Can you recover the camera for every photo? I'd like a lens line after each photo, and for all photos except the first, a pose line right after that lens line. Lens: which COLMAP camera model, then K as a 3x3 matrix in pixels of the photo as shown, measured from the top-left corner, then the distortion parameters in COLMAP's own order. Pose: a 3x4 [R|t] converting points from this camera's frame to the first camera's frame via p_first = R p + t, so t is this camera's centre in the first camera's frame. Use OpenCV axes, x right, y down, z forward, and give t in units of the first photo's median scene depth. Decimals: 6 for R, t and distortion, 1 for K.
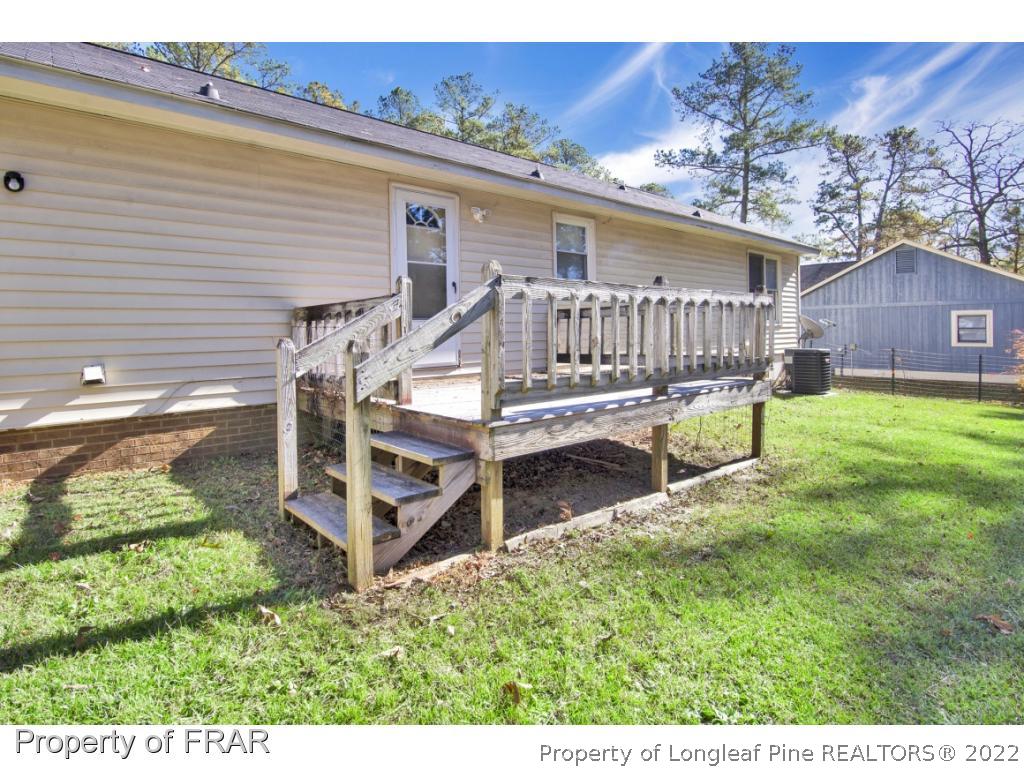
lens RADIAL K [[531.7, 0, 518.3], [0, 531.7, 337.7], [0, 0, 1]] dist [-0.004903, -0.000357]
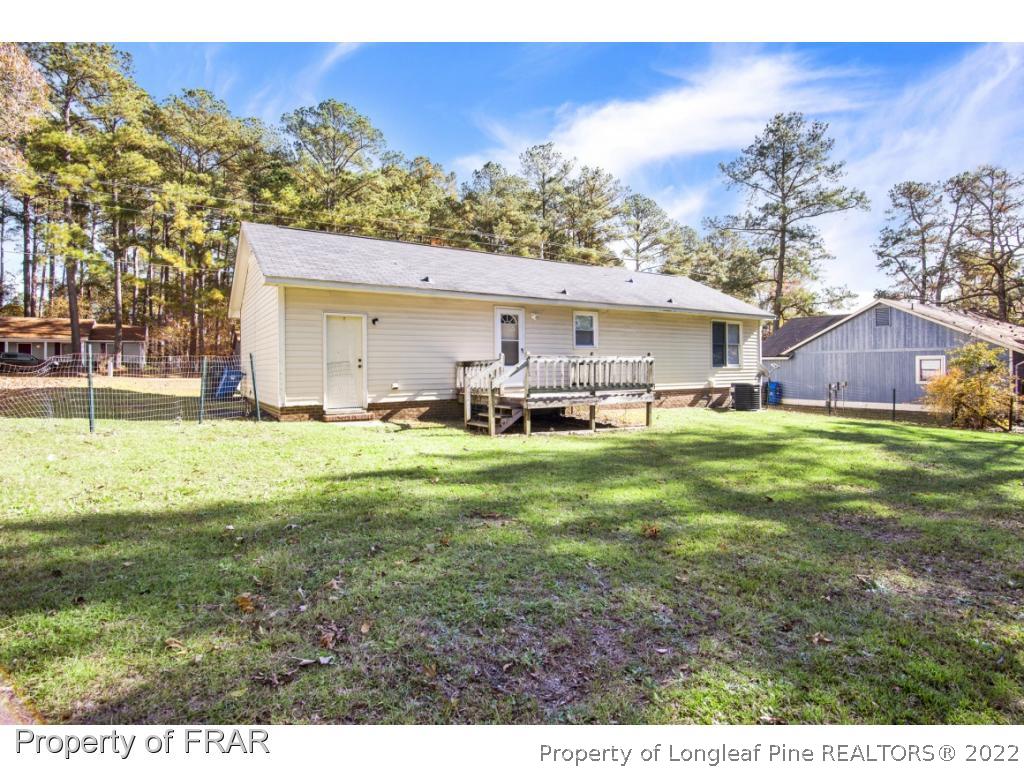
lens RADIAL K [[495.0, 0, 512.0], [0, 495.0, 384.0], [0, 0, 1]] dist [-0.012301, -0.000342]
pose [[0.985462, 0.011315, -0.169521, 0.060628], [-0.007912, 0.999754, 0.020733, -0.000123], [0.169714, -0.019090, 0.985308, -0.332934]]
